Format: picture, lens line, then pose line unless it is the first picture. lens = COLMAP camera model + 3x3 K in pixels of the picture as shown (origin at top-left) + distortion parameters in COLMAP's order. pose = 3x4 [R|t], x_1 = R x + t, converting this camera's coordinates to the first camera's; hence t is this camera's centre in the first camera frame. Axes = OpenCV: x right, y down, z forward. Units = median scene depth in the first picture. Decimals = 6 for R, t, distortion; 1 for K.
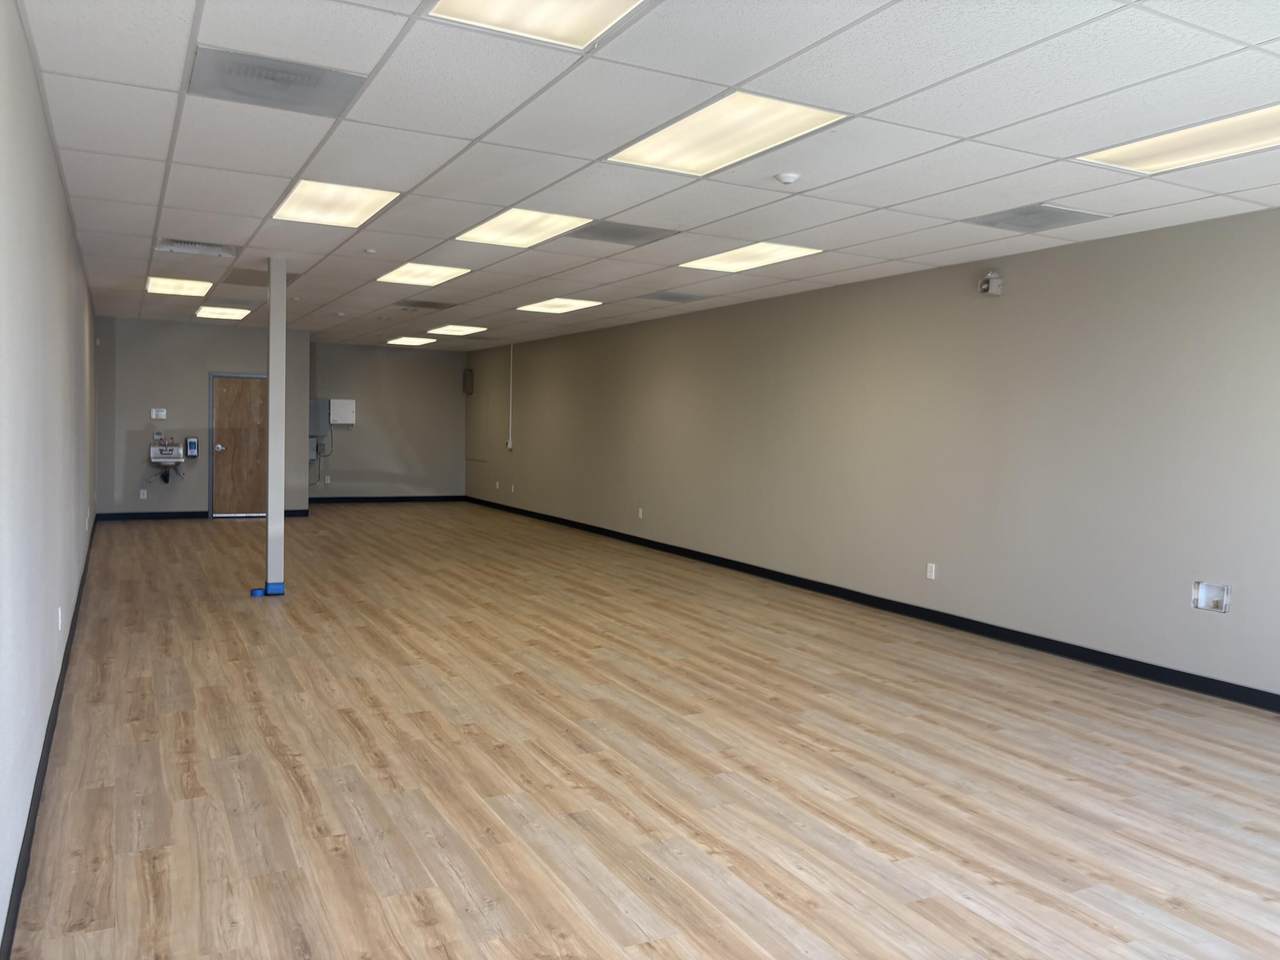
lens RADIAL K [[966.9, 0, 644.2], [0, 966.9, 468.4], [0, 0, 1]] dist [0.029553, -0.017476]
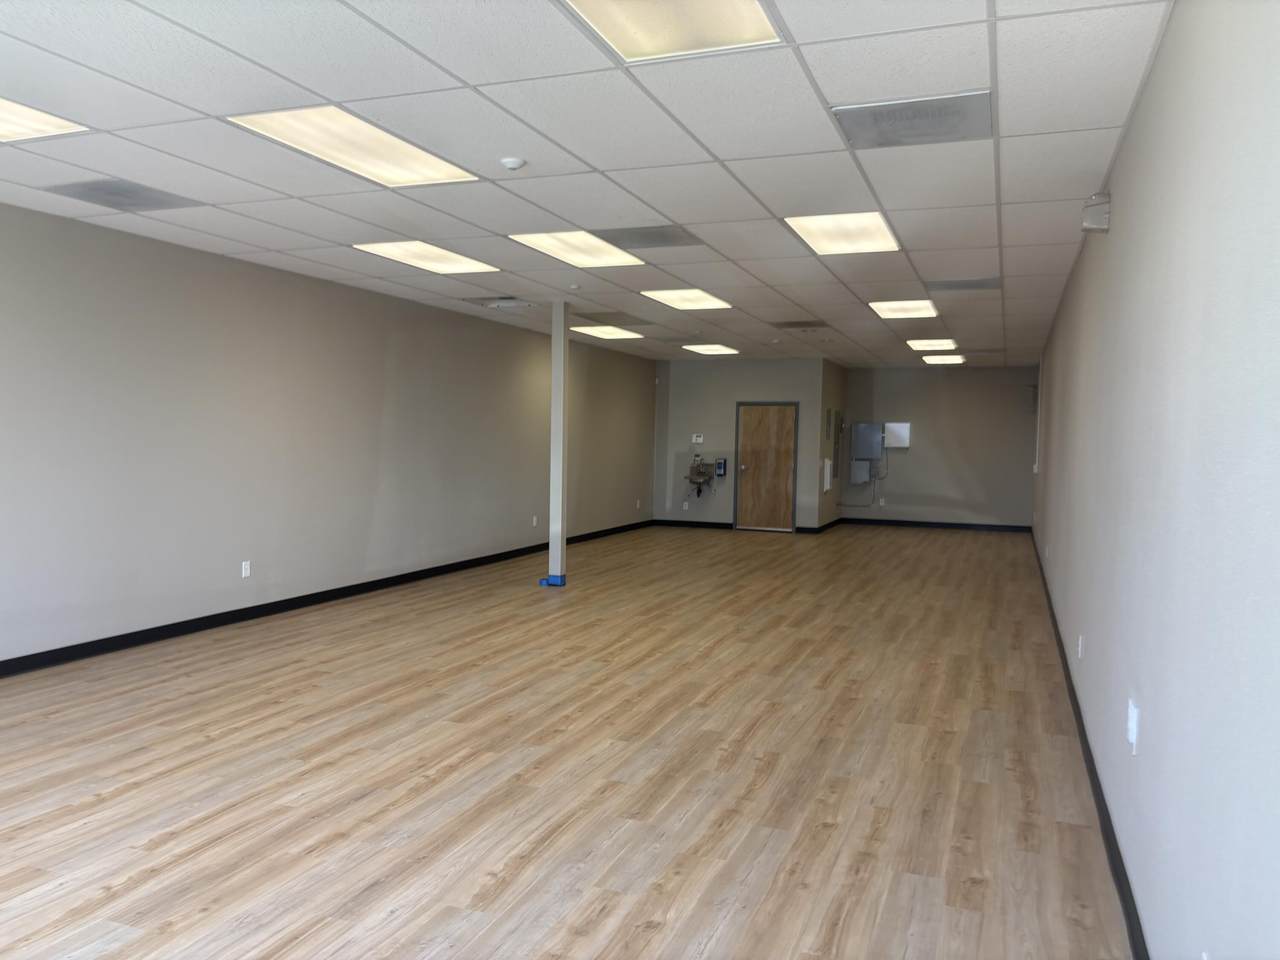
lens RADIAL K [[966.9, 0, 643.5], [0, 966.9, 481.5], [0, 0, 1]] dist [0.029553, -0.017476]
pose [[0.663982, 0.020488, -0.747468, 1.032429], [-0.033312, 0.999443, -0.002196, 0.003009], [0.747007, 0.026358, 0.664294, 0.534416]]
